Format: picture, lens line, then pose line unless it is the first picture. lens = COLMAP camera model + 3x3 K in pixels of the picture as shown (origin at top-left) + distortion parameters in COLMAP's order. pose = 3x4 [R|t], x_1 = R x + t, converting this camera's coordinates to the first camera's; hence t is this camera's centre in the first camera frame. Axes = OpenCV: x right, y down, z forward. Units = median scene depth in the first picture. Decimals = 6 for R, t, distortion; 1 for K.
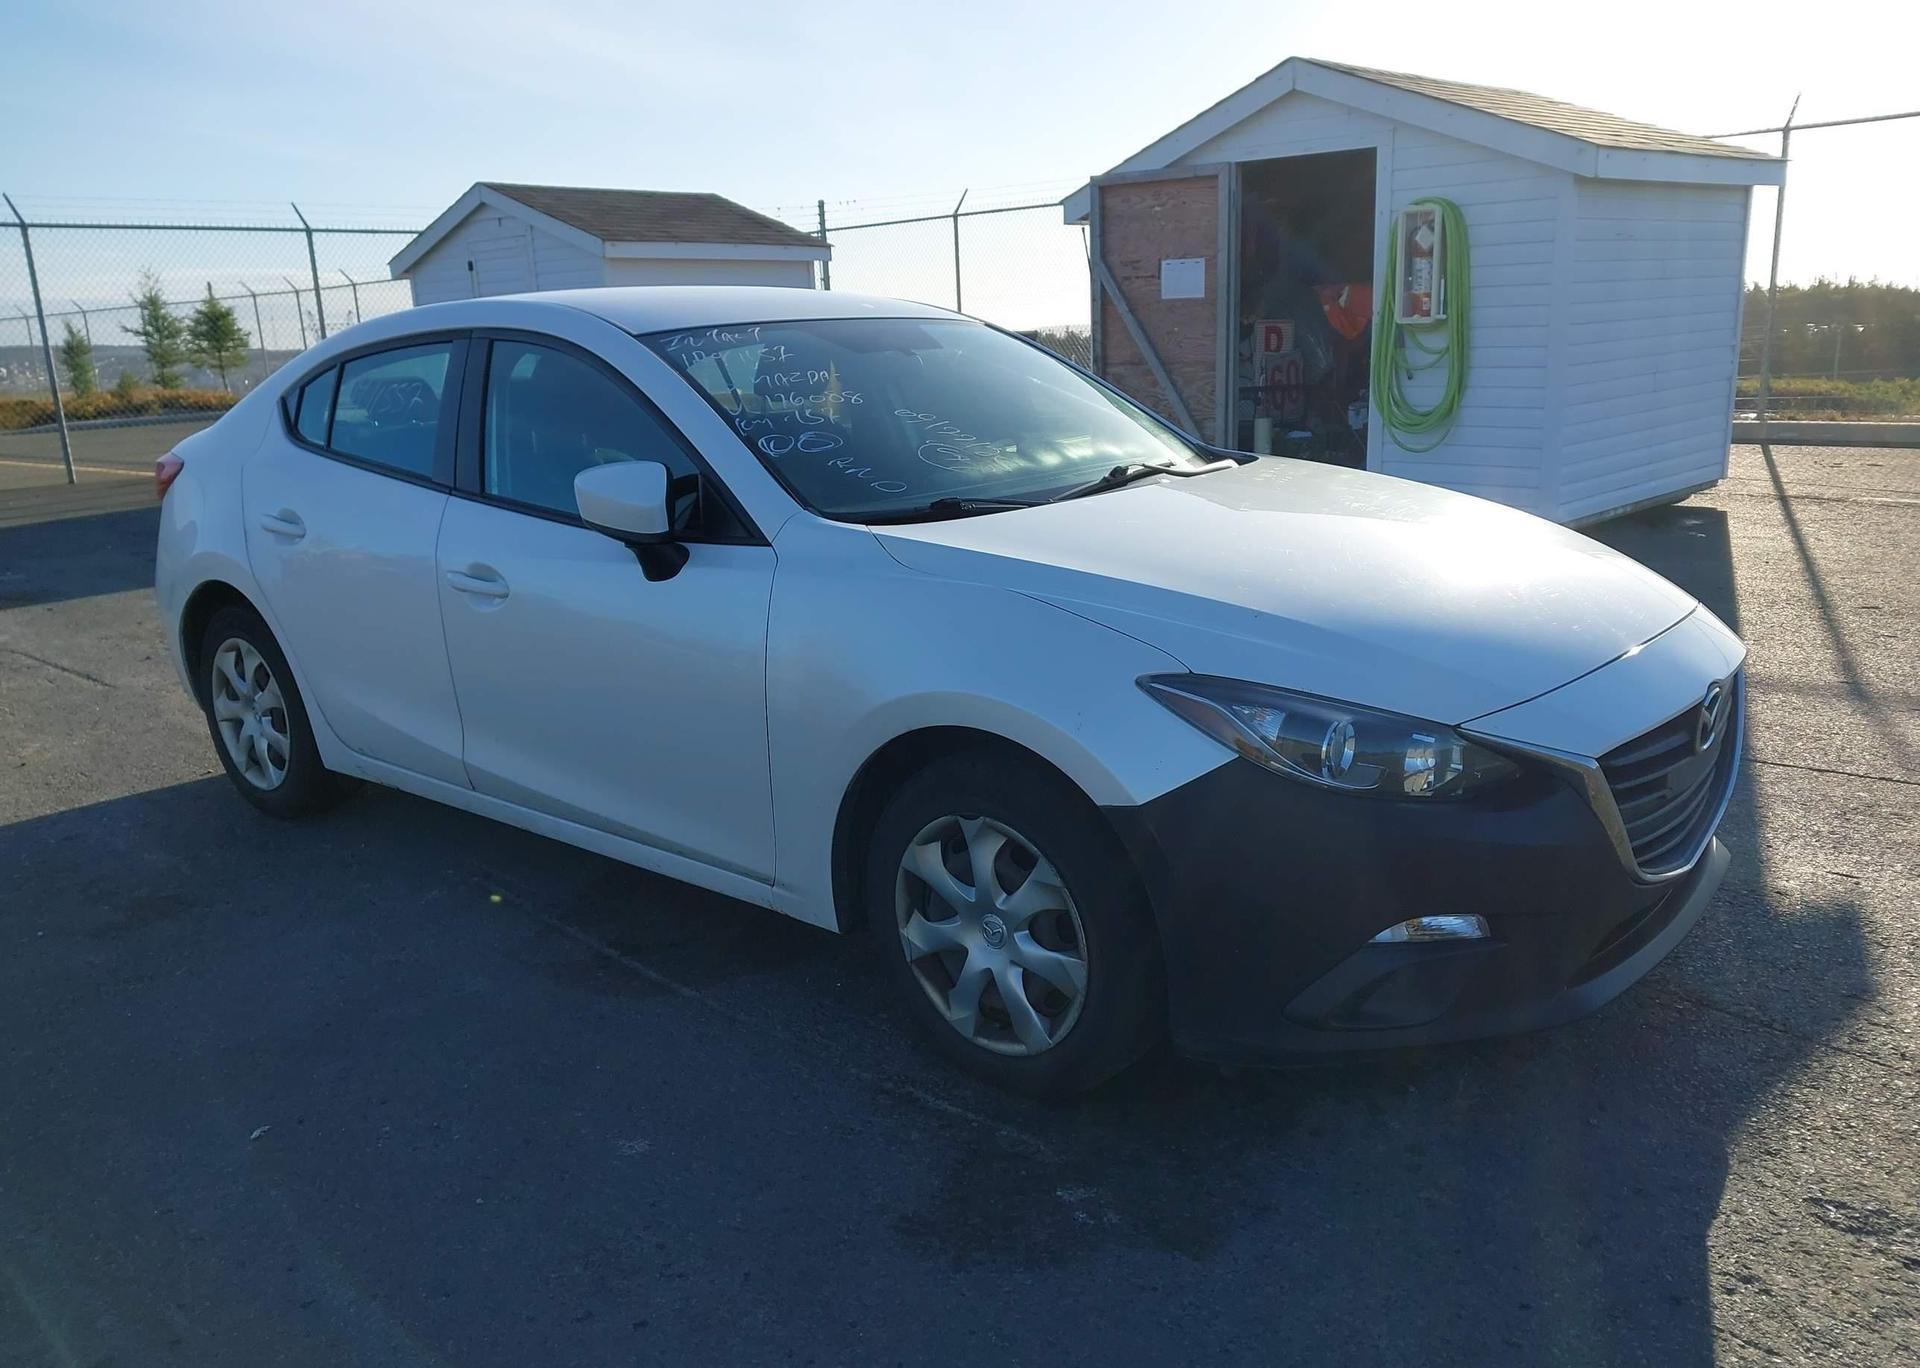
lens RADIAL K [[1475.4, 0, 960.5], [0, 1475.4, 699.8], [0, 0, 1]] dist [0.049652, -0.048916]
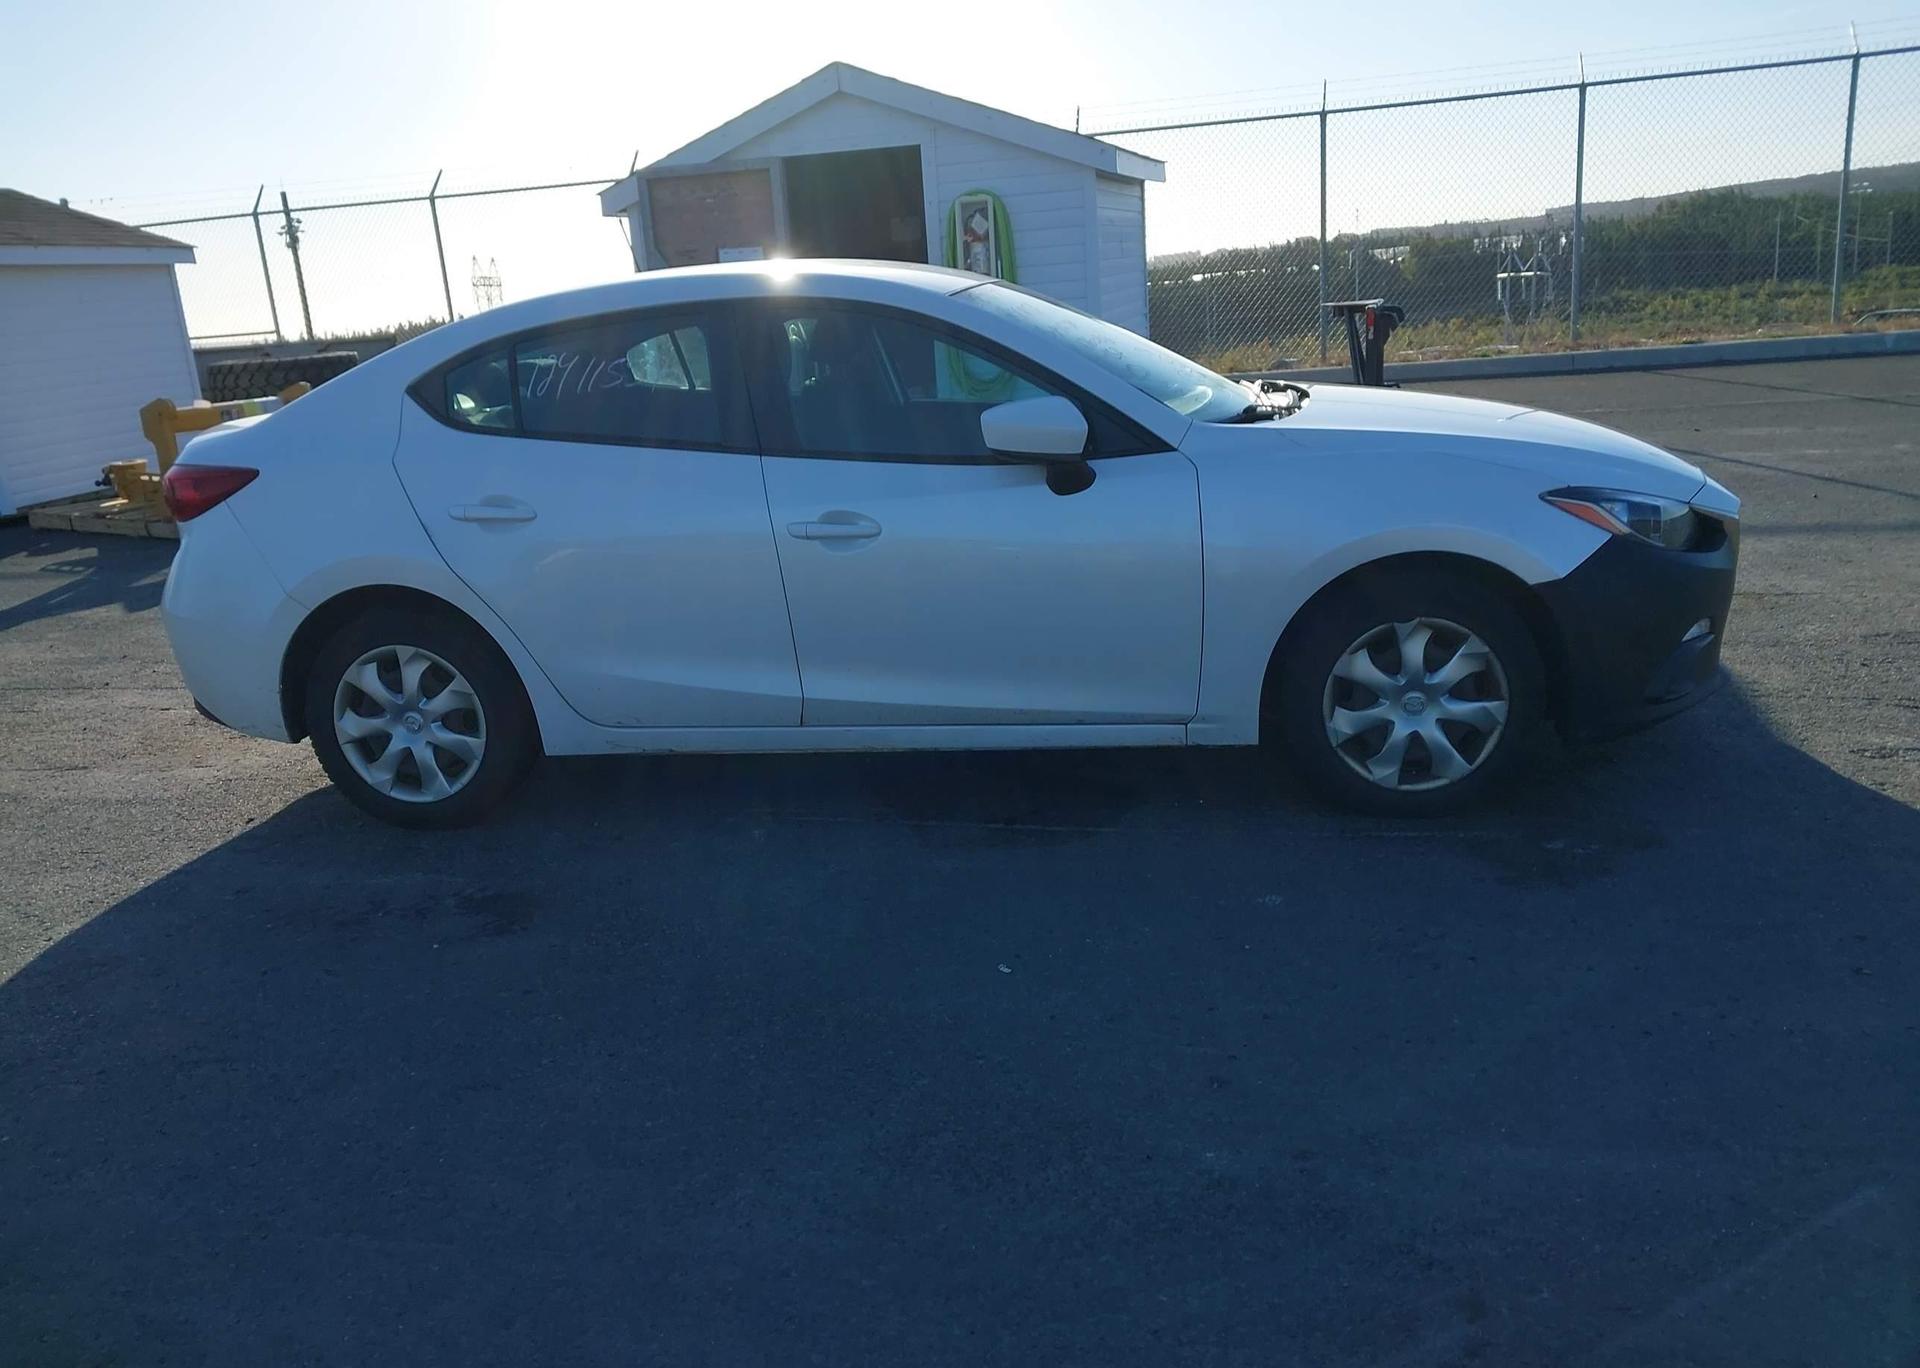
lens RADIAL K [[1475.4, 0, 951.0], [0, 1475.4, 745.9], [0, 0, 1]] dist [0.049652, -0.048916]
pose [[0.860165, -0.181469, 0.476639, -0.669575], [0.169421, 0.983156, 0.068568, 0.017654], [-0.481053, 0.021772, 0.876421, -0.006695]]
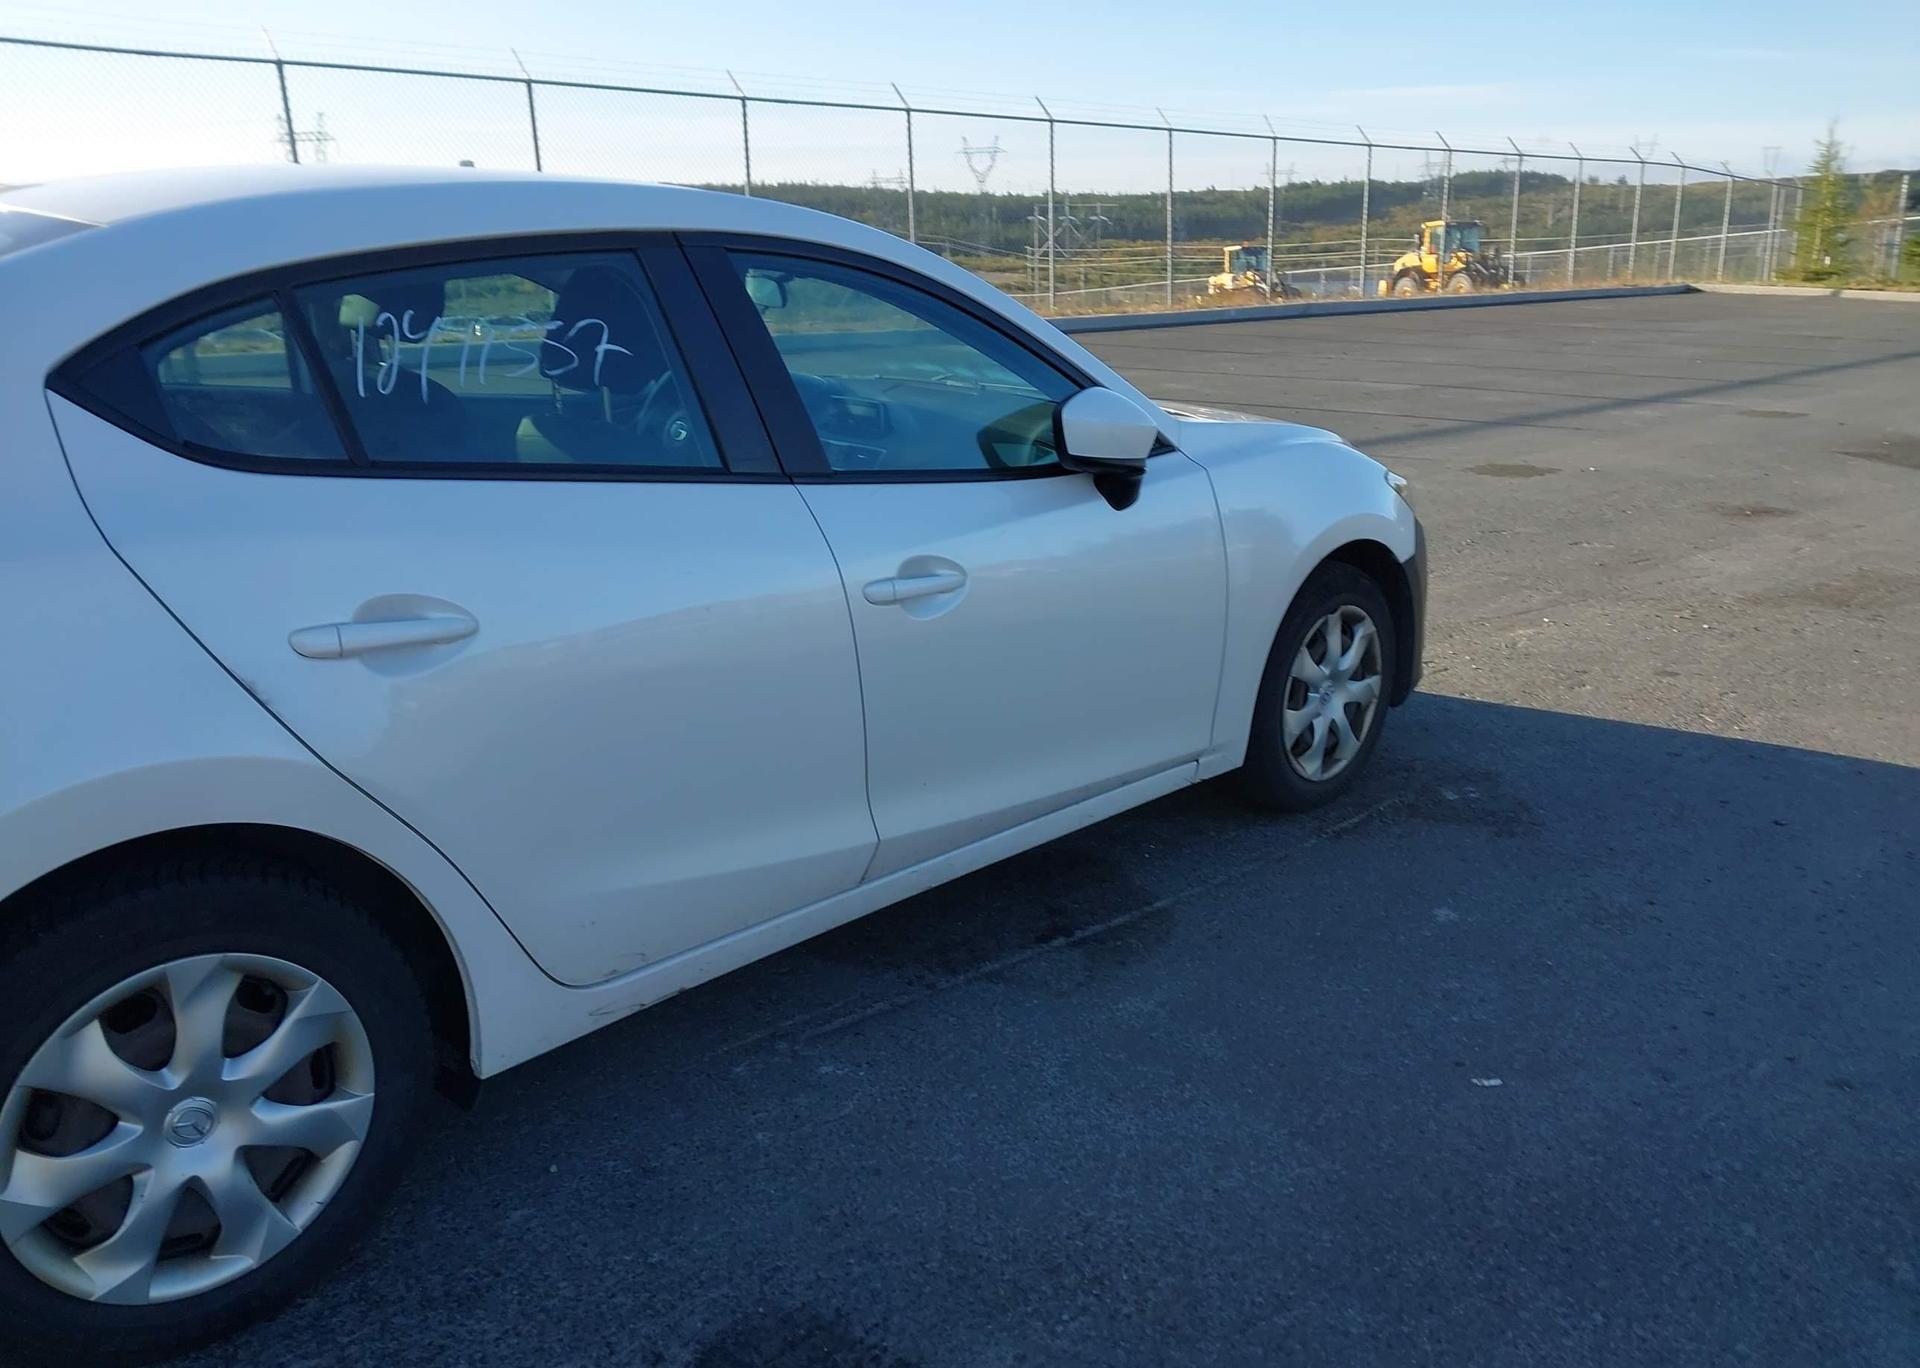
lens RADIAL K [[1475.4, 0, 967.6], [0, 1475.4, 696.3], [0, 0, 1]] dist [0.049652, -0.048916]
pose [[0.083422, -0.268665, 0.959615, -0.876172], [0.235610, 0.940986, 0.242967, -0.166987], [-0.968261, 0.205826, 0.141799, 0.739445]]
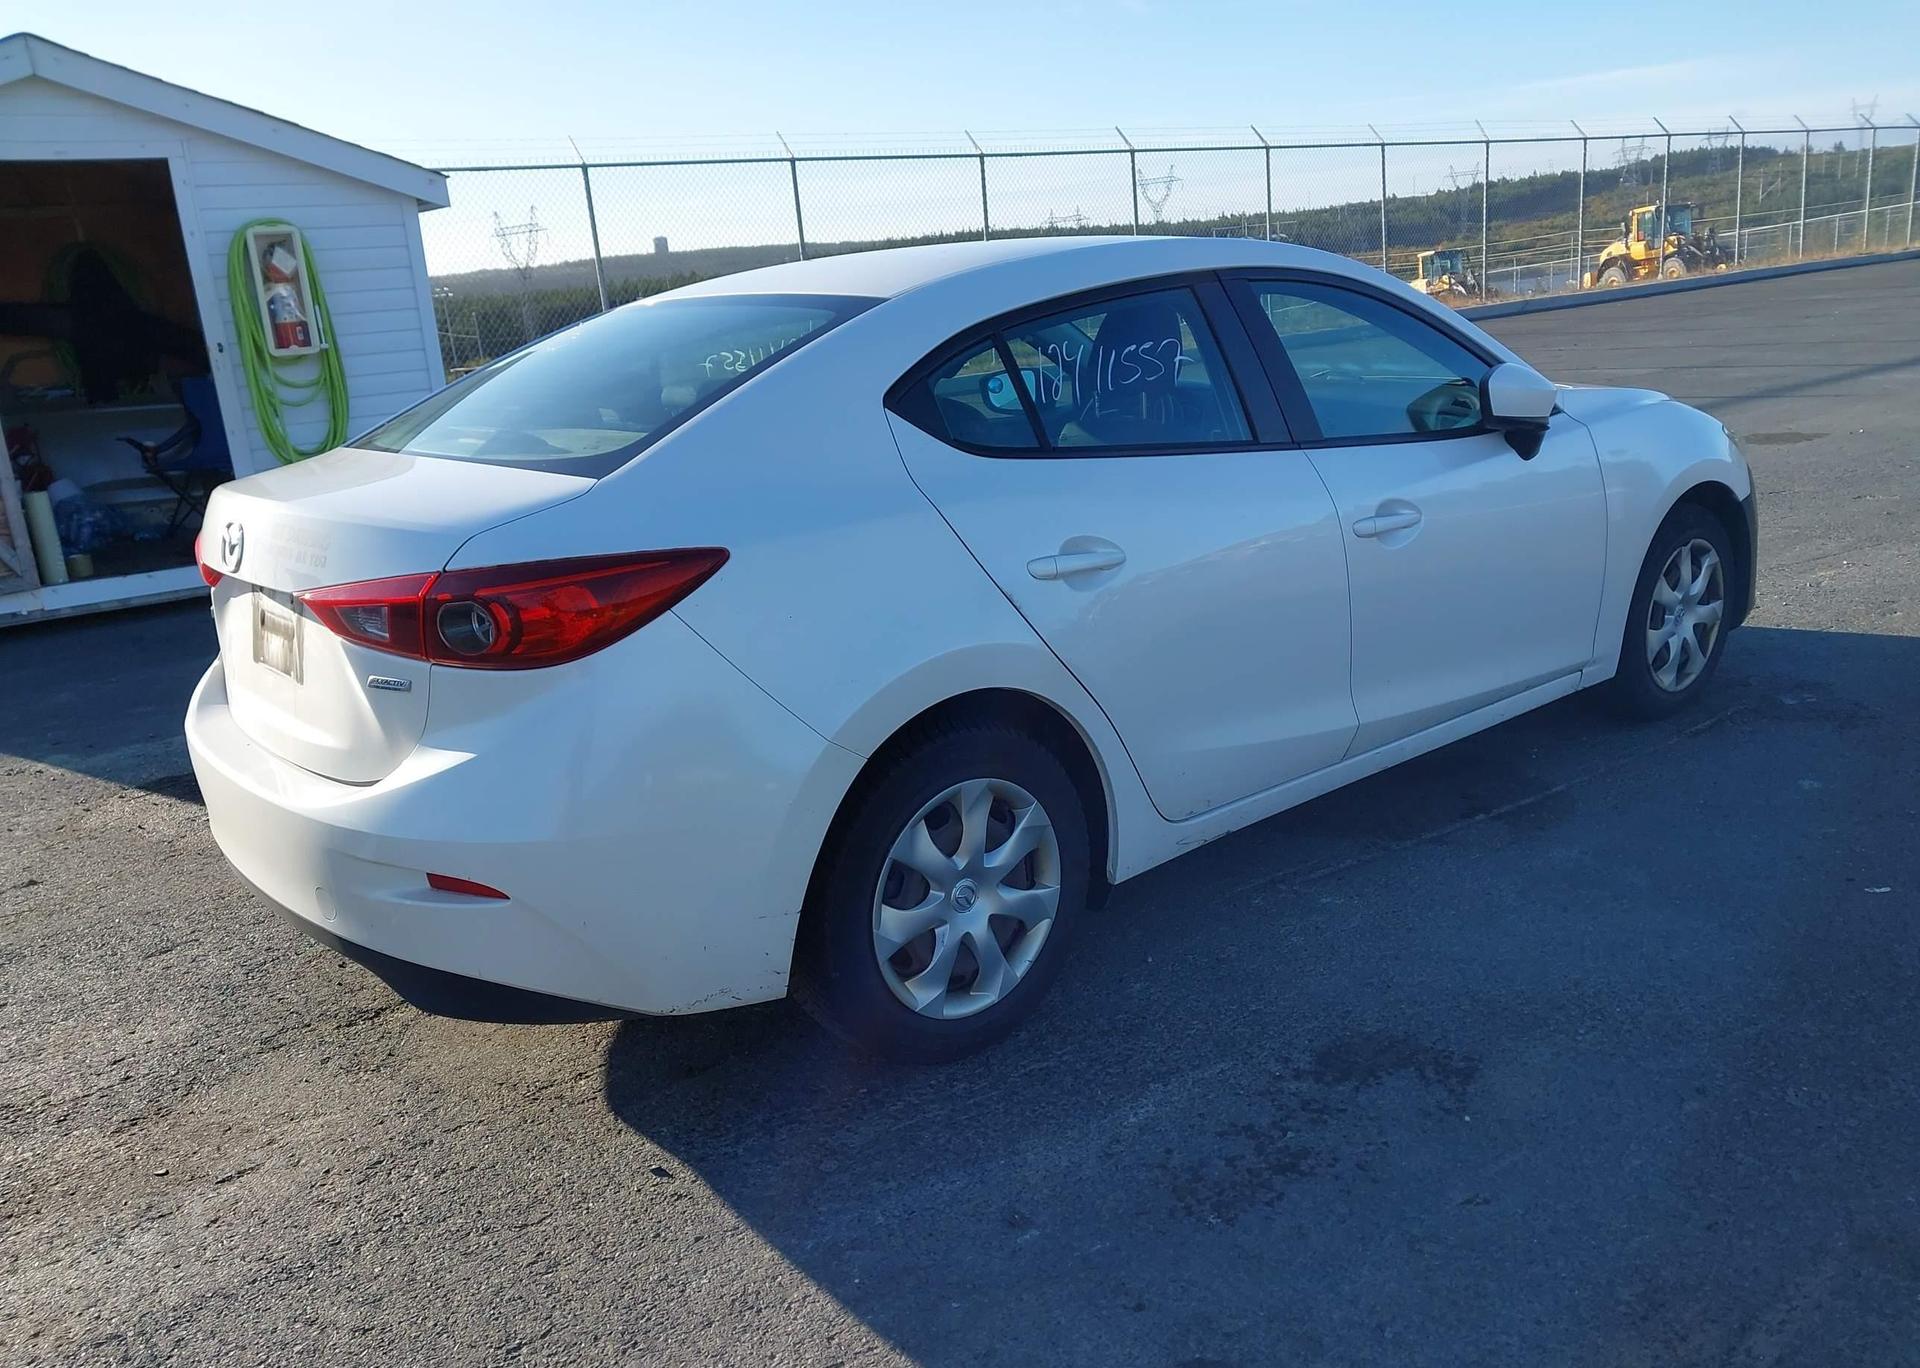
lens RADIAL K [[1475.4, 0, 948.8], [0, 1475.4, 725.6], [0, 0, 1]] dist [0.049652, -0.048916]
pose [[0.196005, -0.269619, 0.942808, -1.110367], [0.309499, 0.929323, 0.201420, -0.199509], [-0.930480, 0.252318, 0.265599, 0.872364]]
